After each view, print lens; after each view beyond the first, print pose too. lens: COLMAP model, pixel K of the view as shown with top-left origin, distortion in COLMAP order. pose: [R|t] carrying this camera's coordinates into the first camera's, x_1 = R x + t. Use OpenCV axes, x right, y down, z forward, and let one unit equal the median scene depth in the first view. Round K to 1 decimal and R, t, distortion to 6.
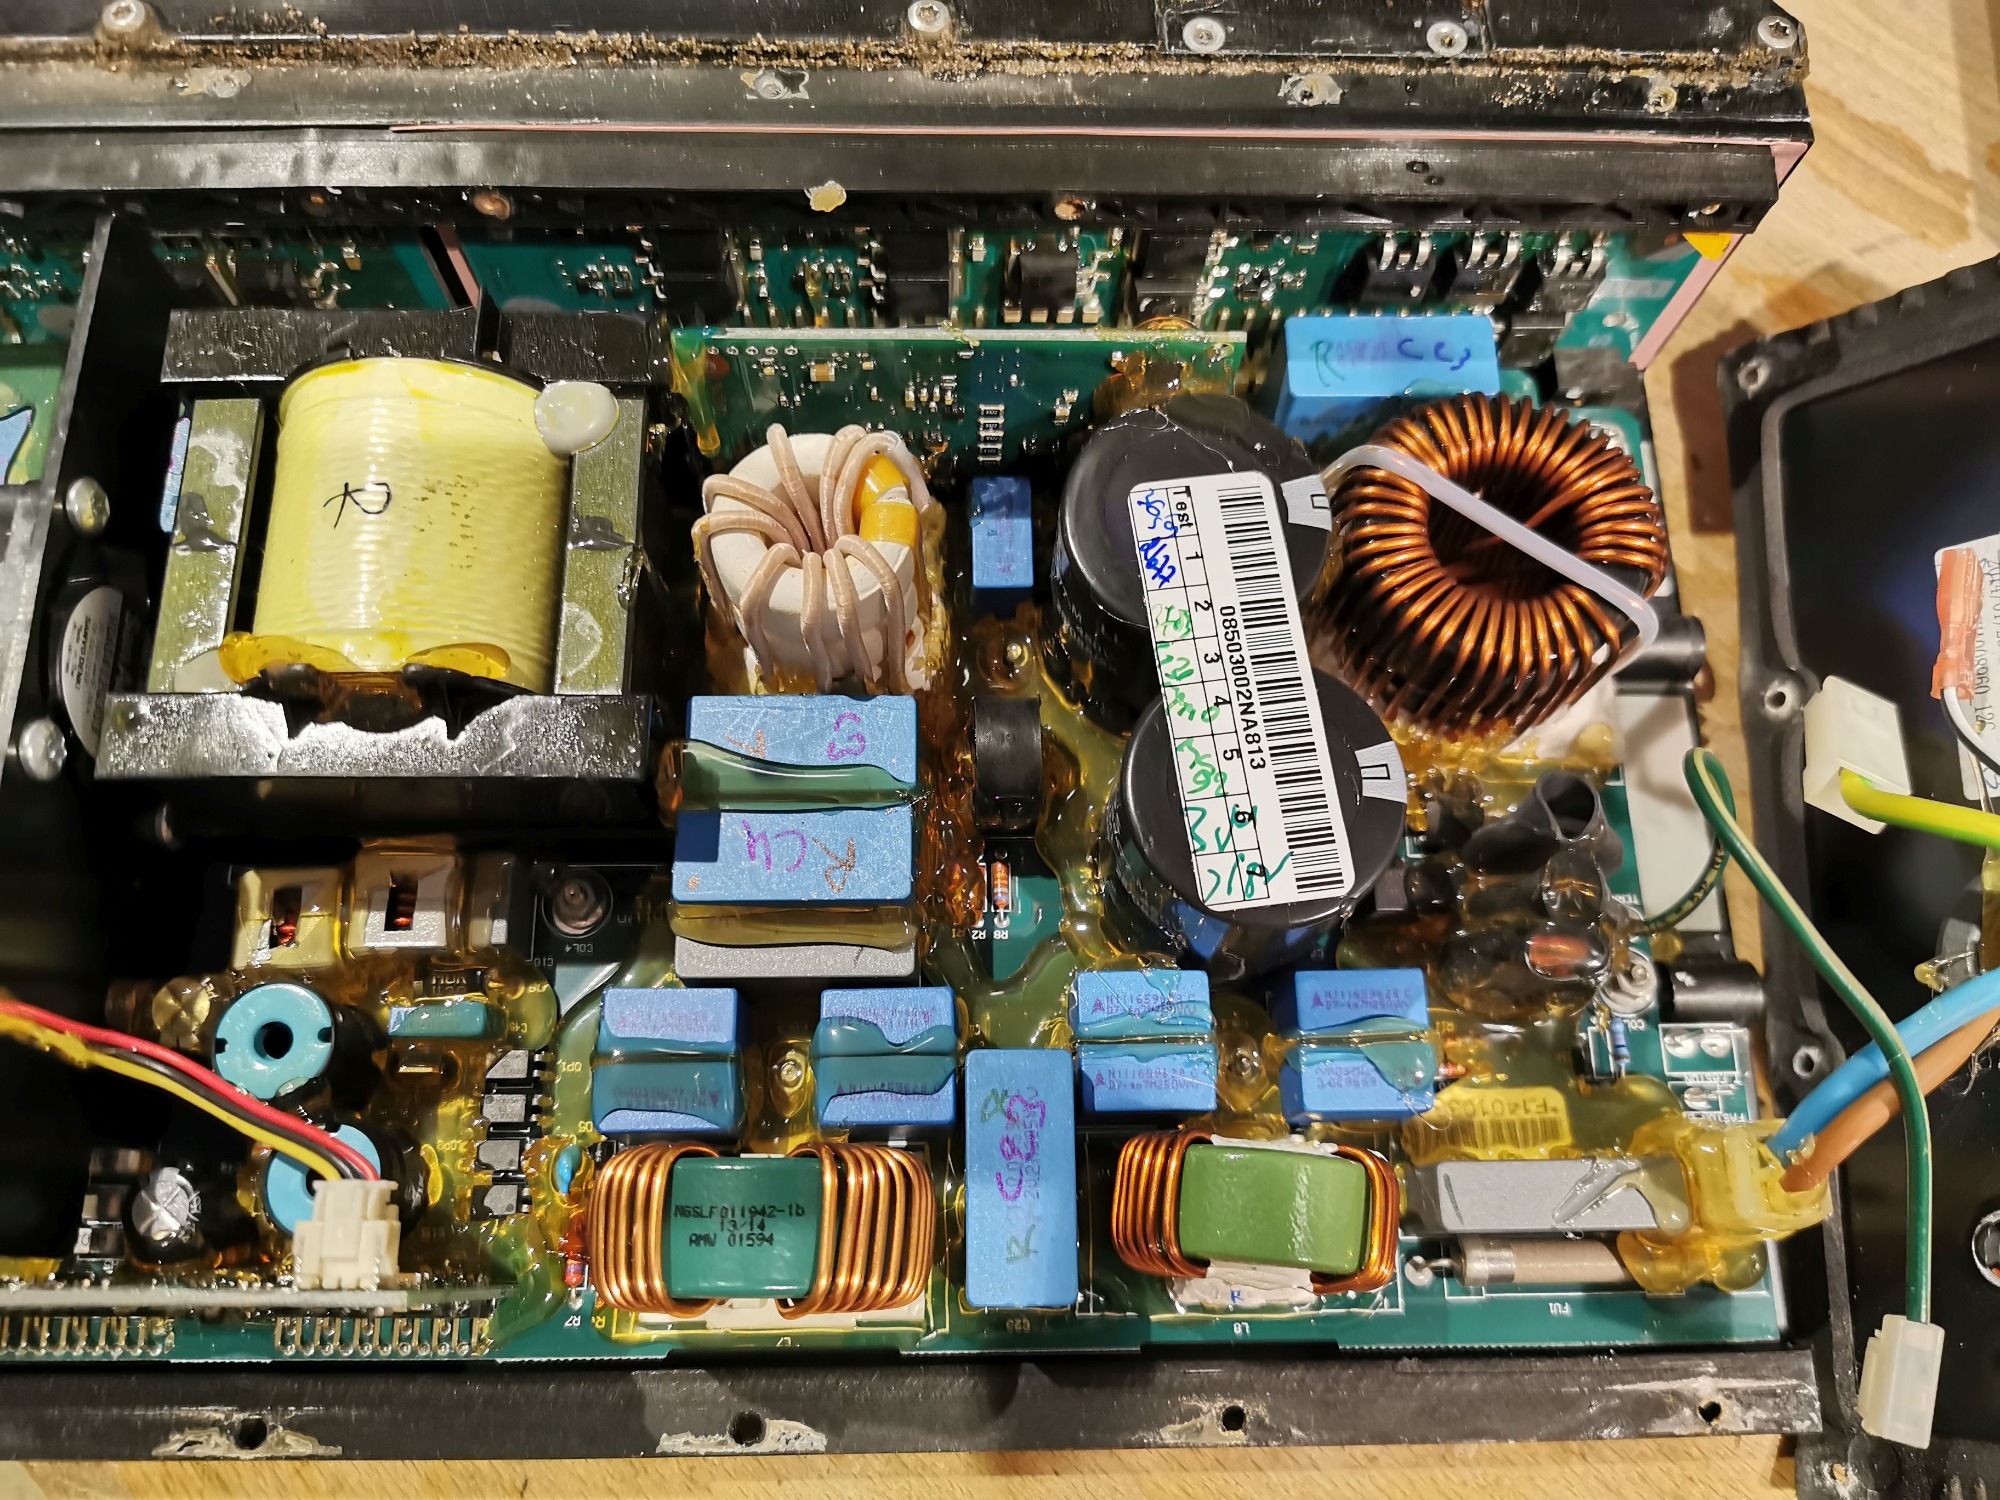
lens RADIAL K [[1585.7, 0, 1000.0], [0, 1585.7, 750.0], [0, 0, 1]] dist [0.010398, -0.086684]
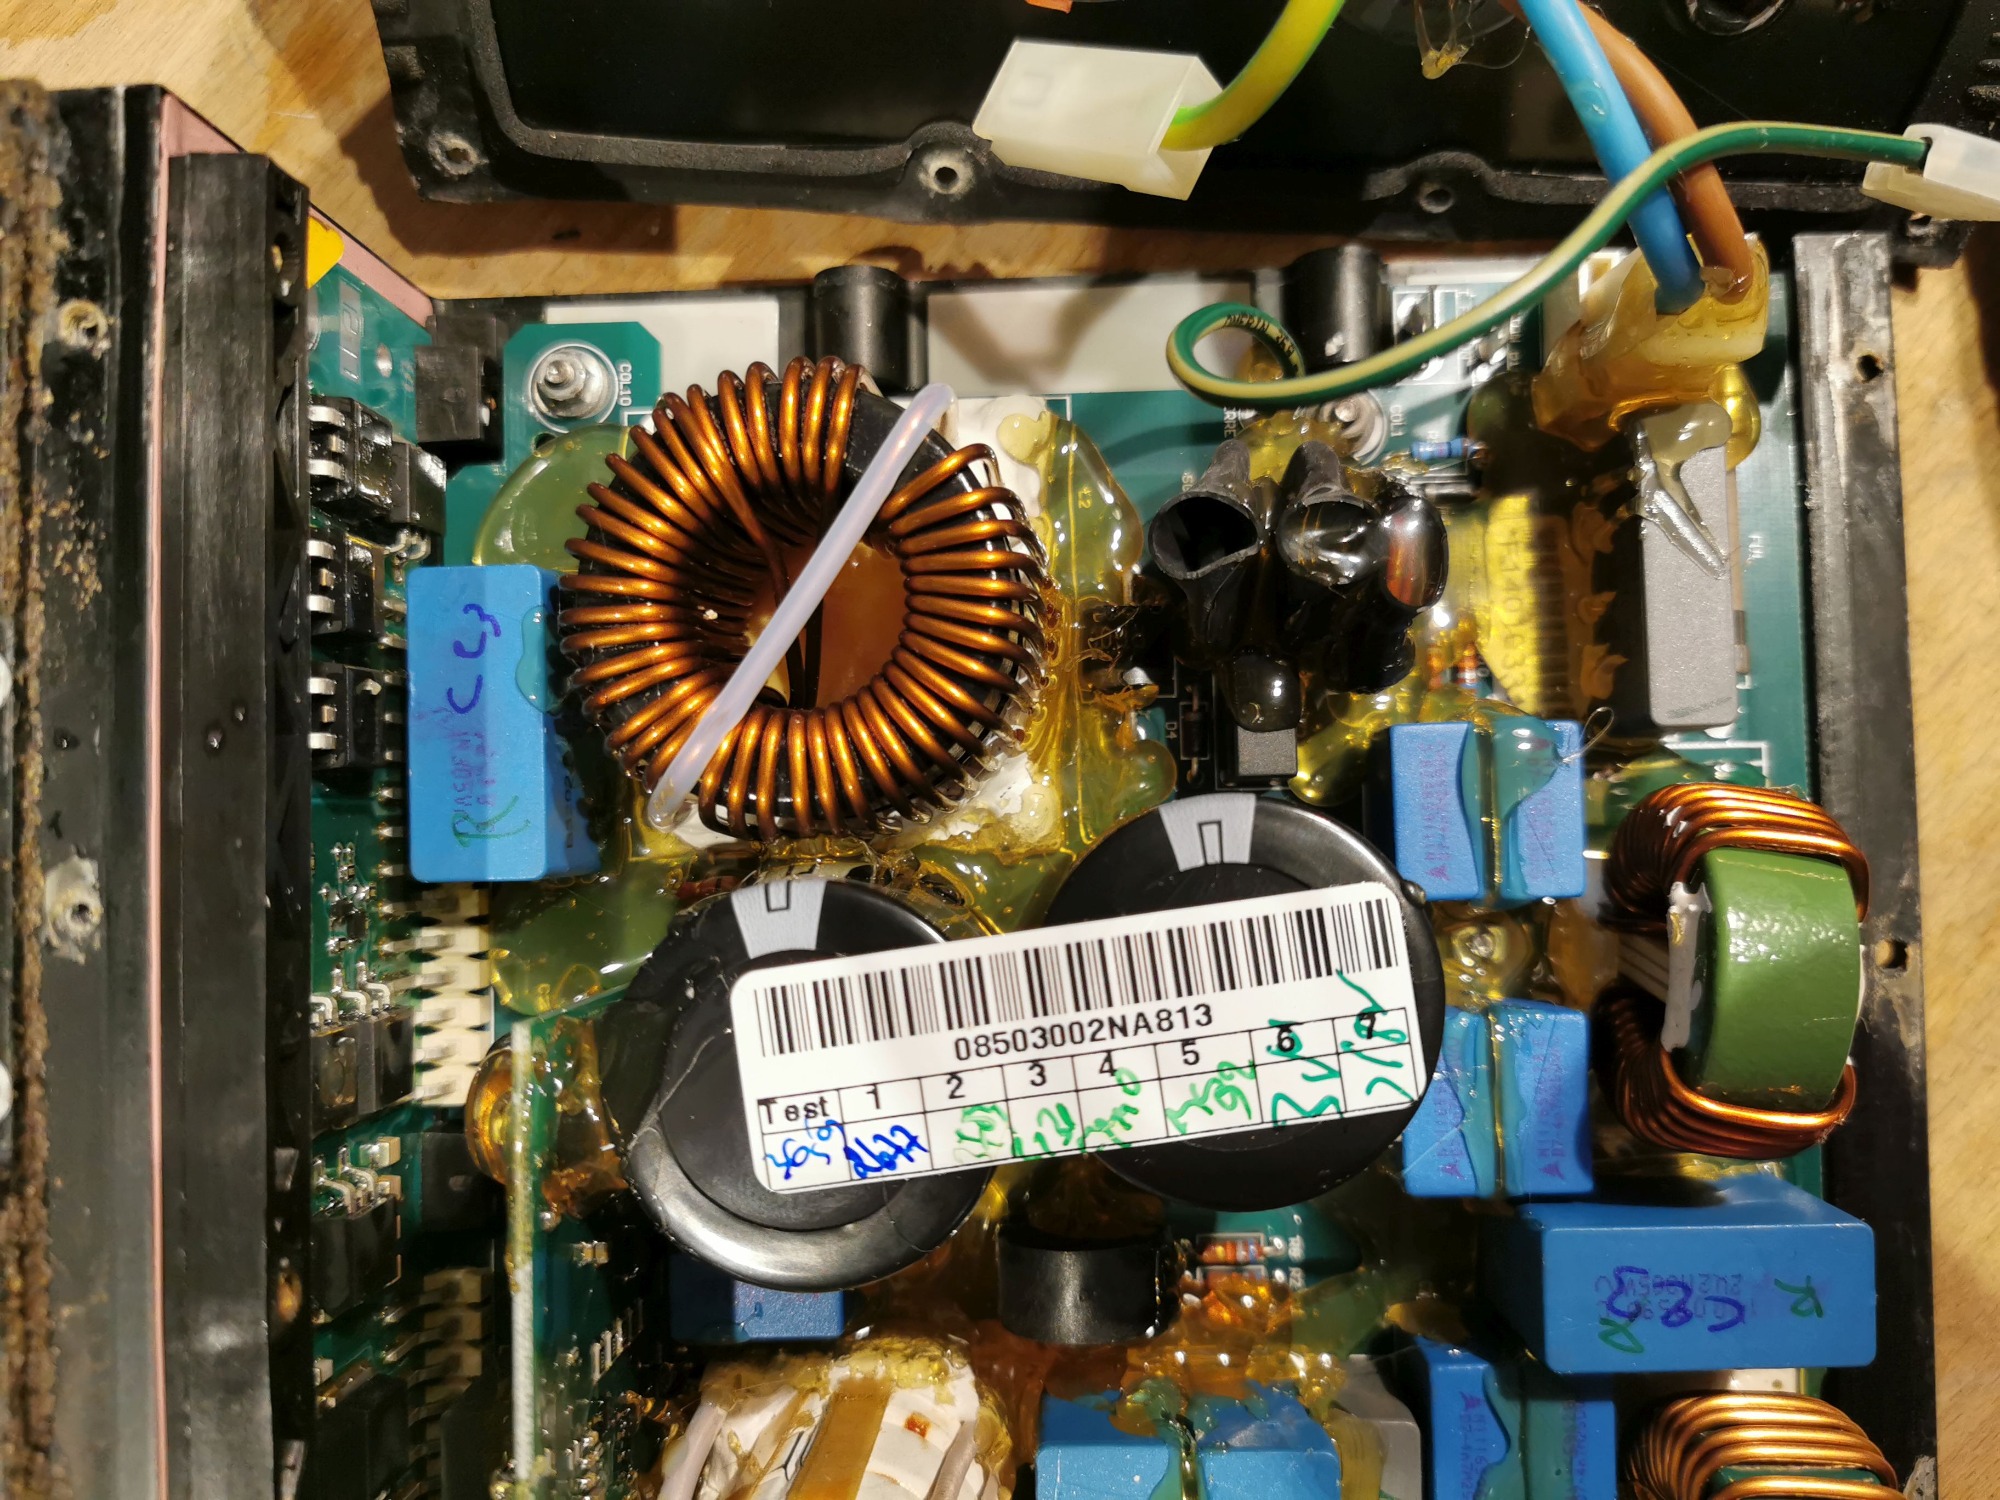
lens RADIAL K [[1634.9, 0, 1000.0], [0, 1634.9, 750.0], [0, 0, 1]] dist [-0.034566, -0.004528]
pose [[-0.012789, -0.999706, 0.020608, 0.250969], [0.964693, -0.006914, 0.263288, -0.248642], [-0.263068, 0.023247, 0.964497, 0.323943]]
